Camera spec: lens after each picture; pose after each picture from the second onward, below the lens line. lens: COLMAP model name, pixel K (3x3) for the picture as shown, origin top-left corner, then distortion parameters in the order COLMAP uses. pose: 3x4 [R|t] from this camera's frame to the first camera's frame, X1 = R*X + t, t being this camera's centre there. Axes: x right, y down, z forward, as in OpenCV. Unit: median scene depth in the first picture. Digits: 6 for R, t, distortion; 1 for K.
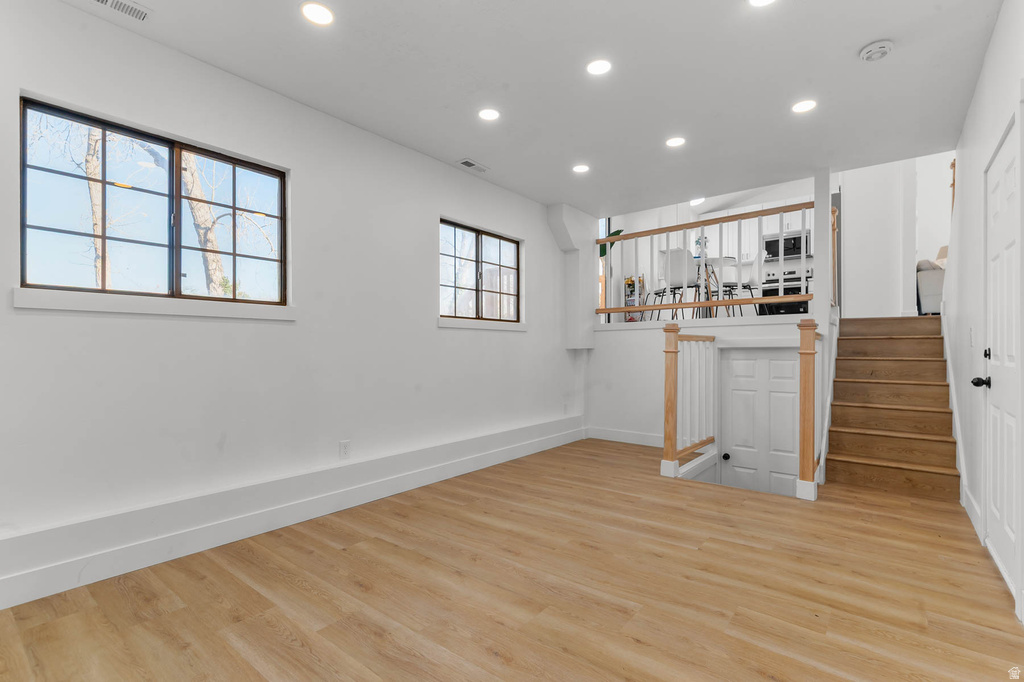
lens RADIAL K [[479.6, 0, 512.0], [0, 479.6, 341.0], [0, 0, 1]] dist [0.026280, -0.000039]
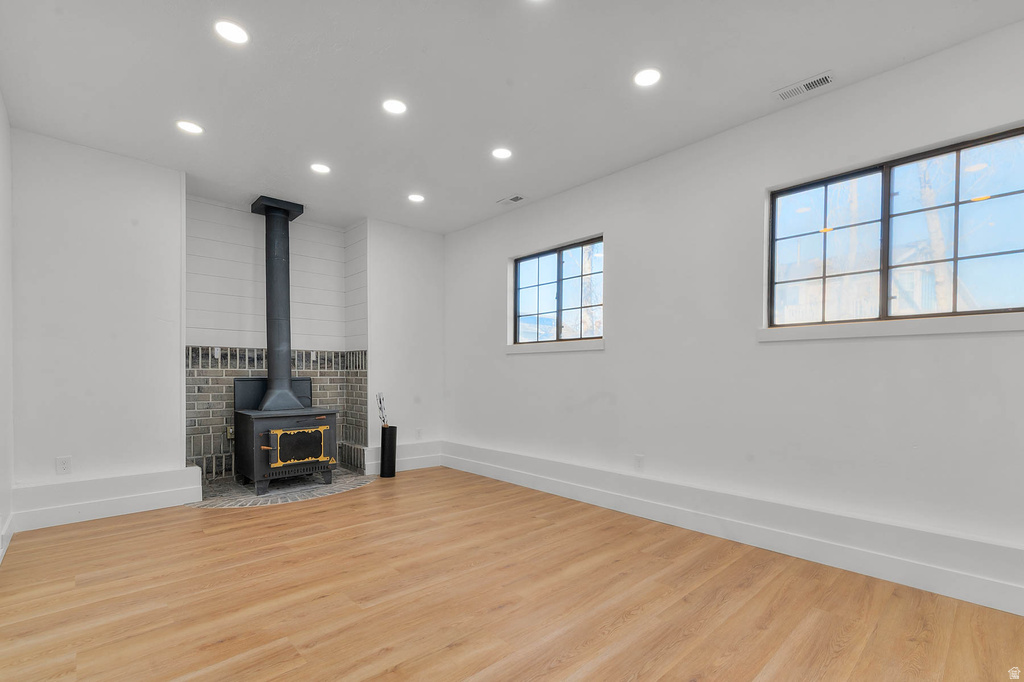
lens RADIAL K [[438.6, 0, 514.3], [0, 438.6, 378.7], [0, 0, 1]] dist [-0.004038, -0.000062]
pose [[-0.119473, 0.015262, -0.992720, 0.745064], [0.015487, 0.999789, 0.013507, 0.015923], [0.992717, -0.013760, -0.119685, 0.914881]]
